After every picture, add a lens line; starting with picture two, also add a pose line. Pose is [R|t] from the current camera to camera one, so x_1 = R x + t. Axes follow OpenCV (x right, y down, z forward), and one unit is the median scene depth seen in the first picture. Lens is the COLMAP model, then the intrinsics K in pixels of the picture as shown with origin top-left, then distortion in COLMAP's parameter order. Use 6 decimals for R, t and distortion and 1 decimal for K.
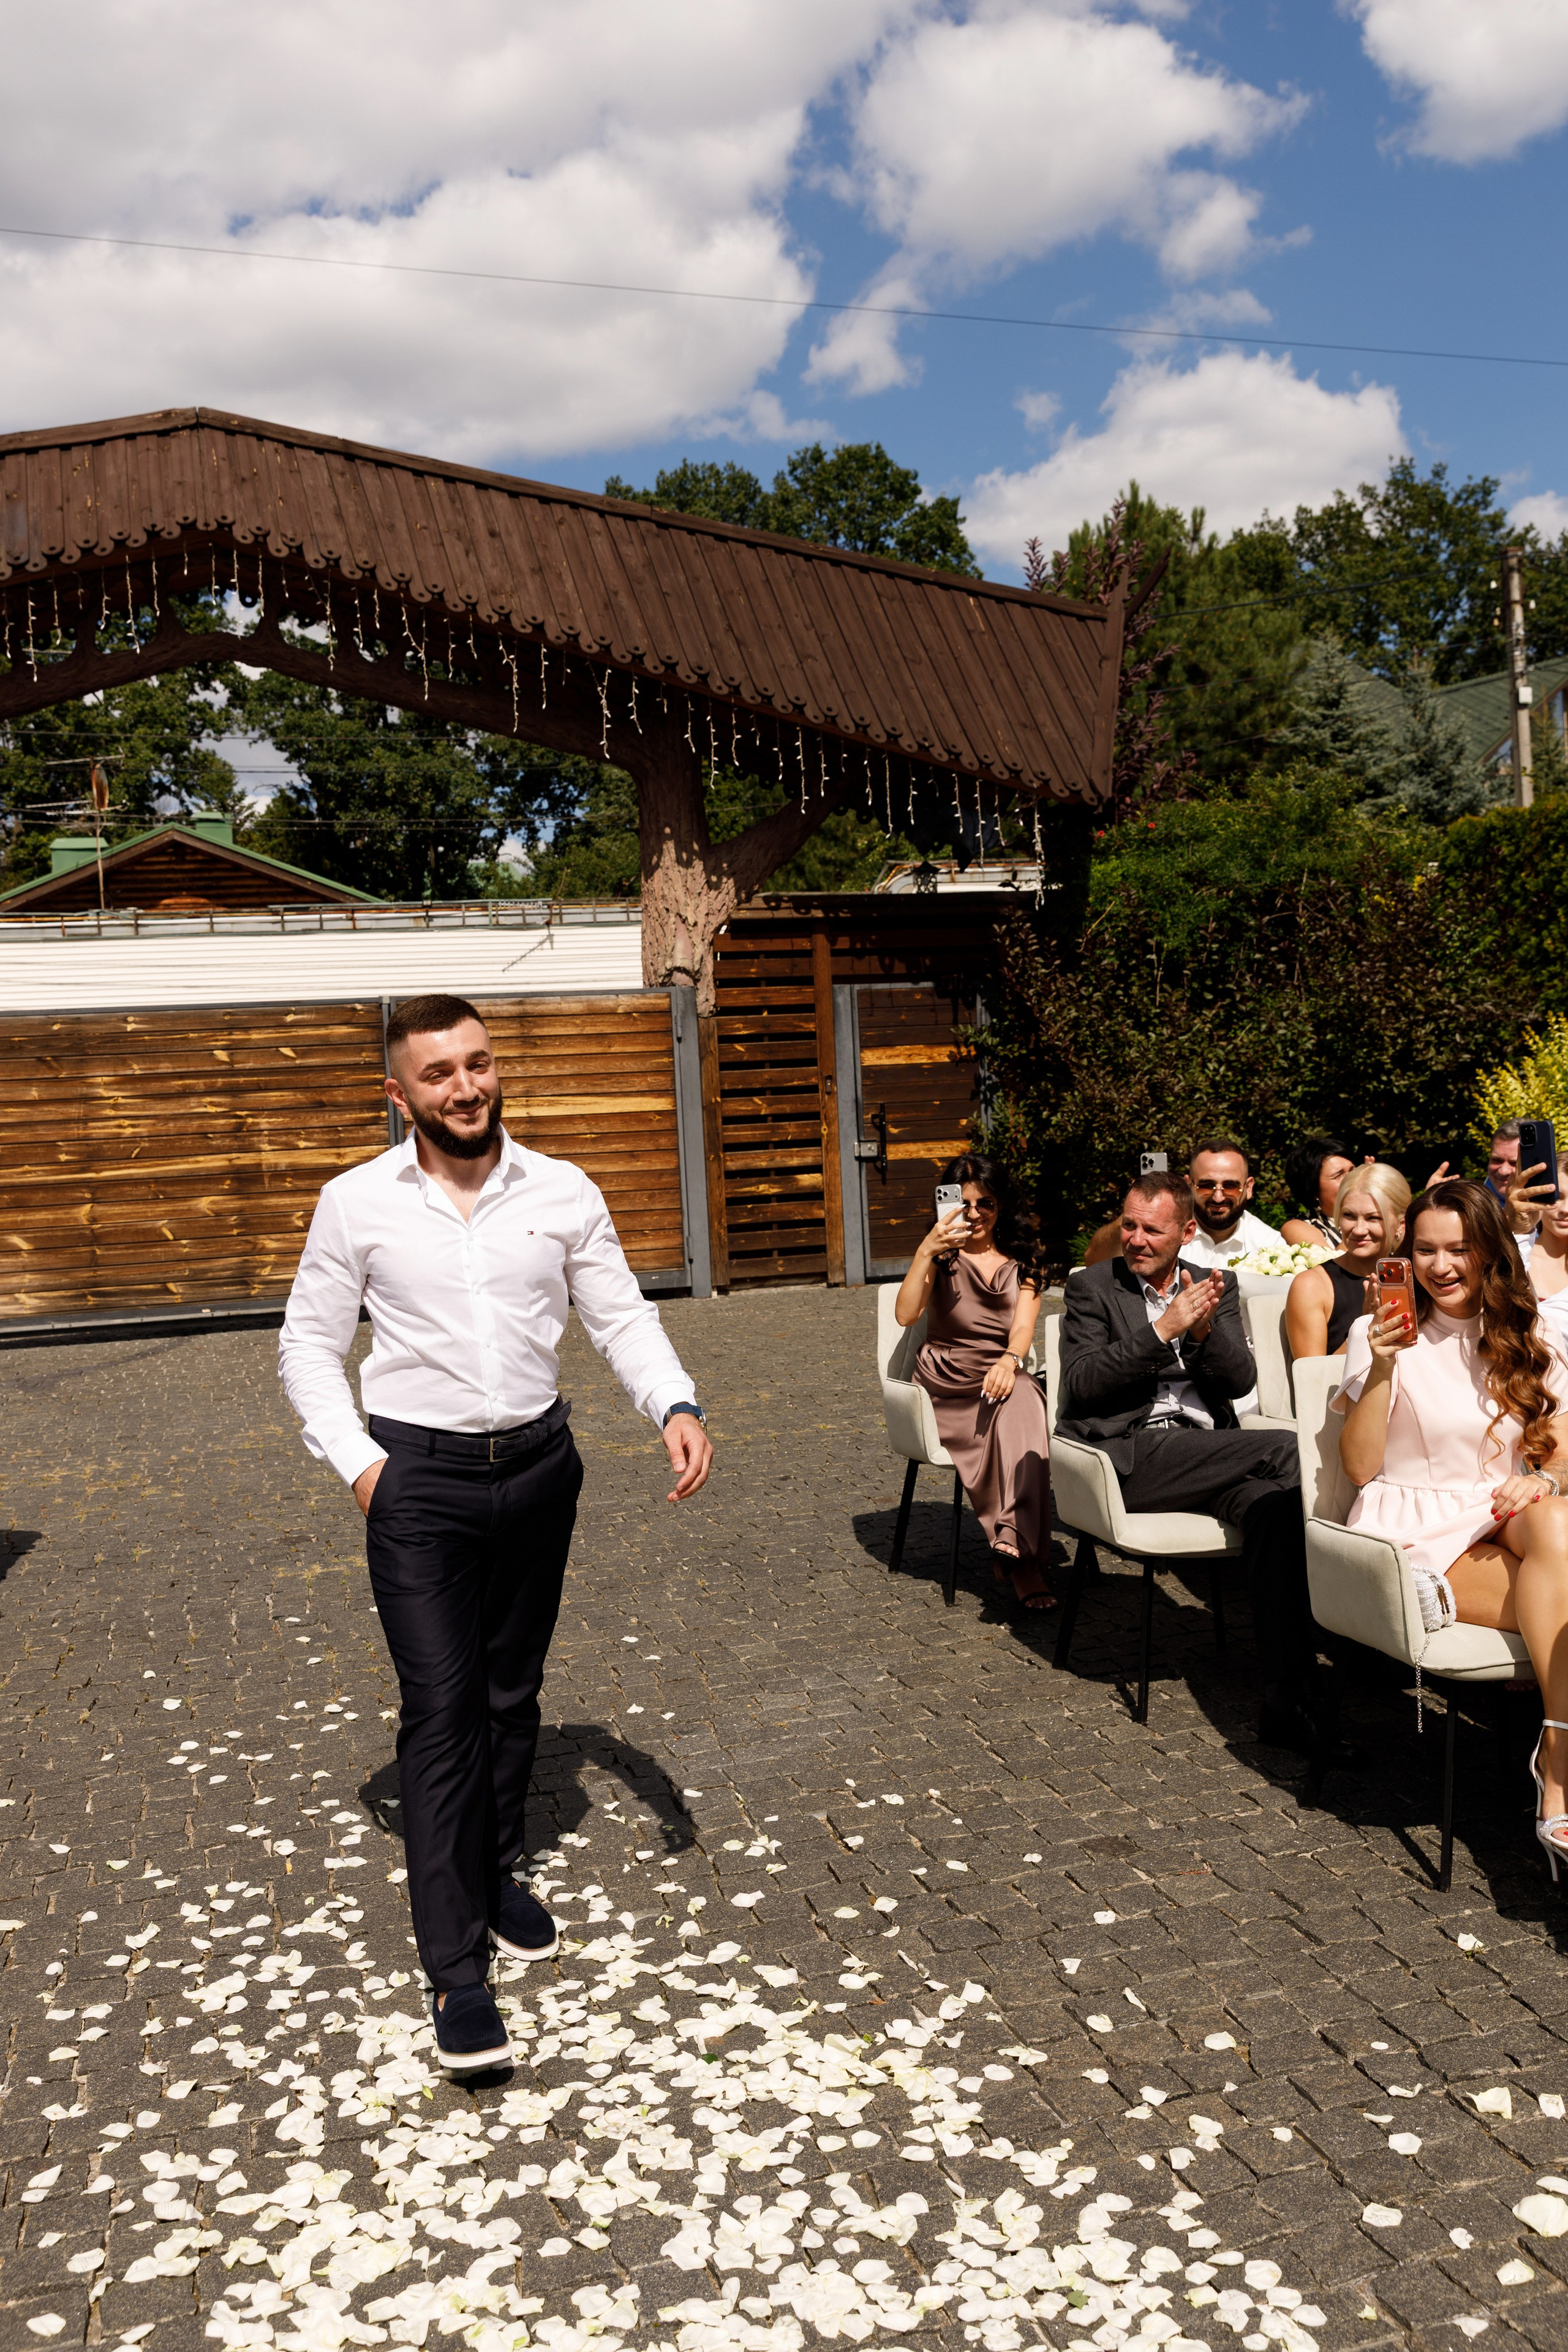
lens RADIAL K [[1991.4, 0, 783.9], [0, 1991.4, 1174.2], [0, 0, 1]] dist [-0.001693, 0.000027]
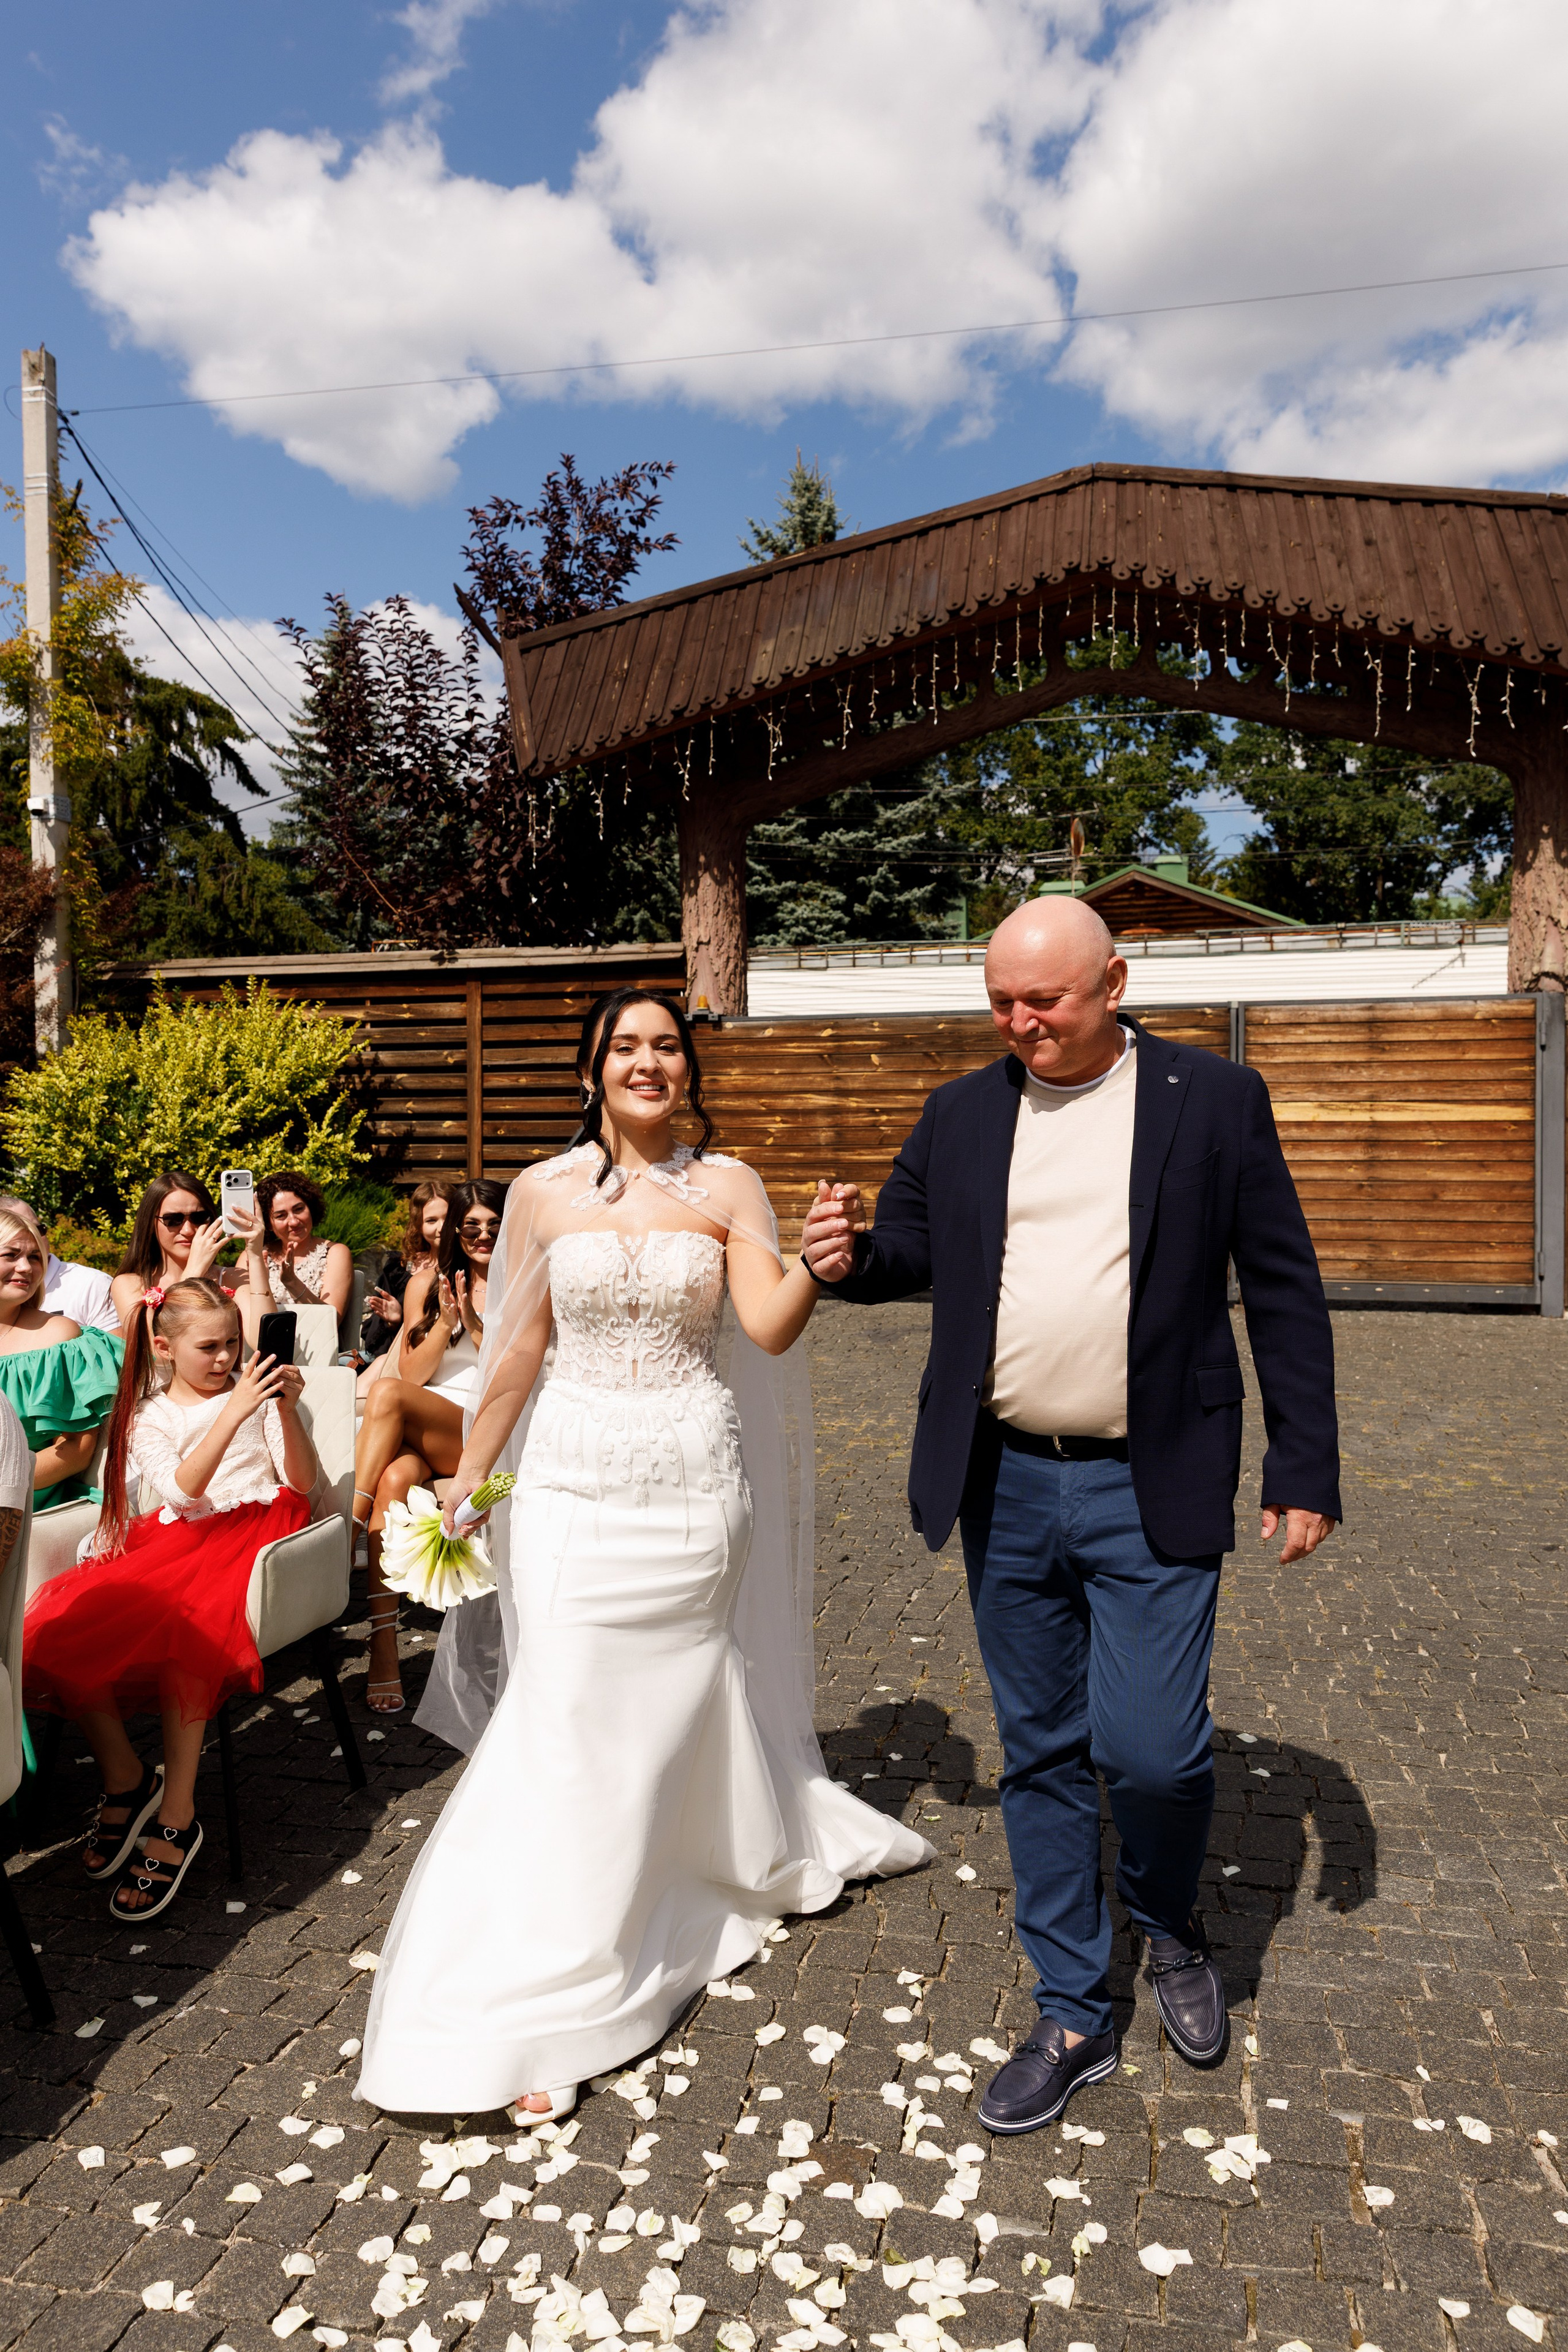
lens RADIAL K [[1631.1, 0, 788.0], [0, 1631.1, 1178.8], [0, 0, 1]] dist [0.005161, 0.000561]
pose [[0.858760, 0.057375, -0.509155, 0.040313], [-0.053902, 0.998313, 0.021584, -0.001617], [0.509535, 0.008909, 0.860404, 0.138296]]
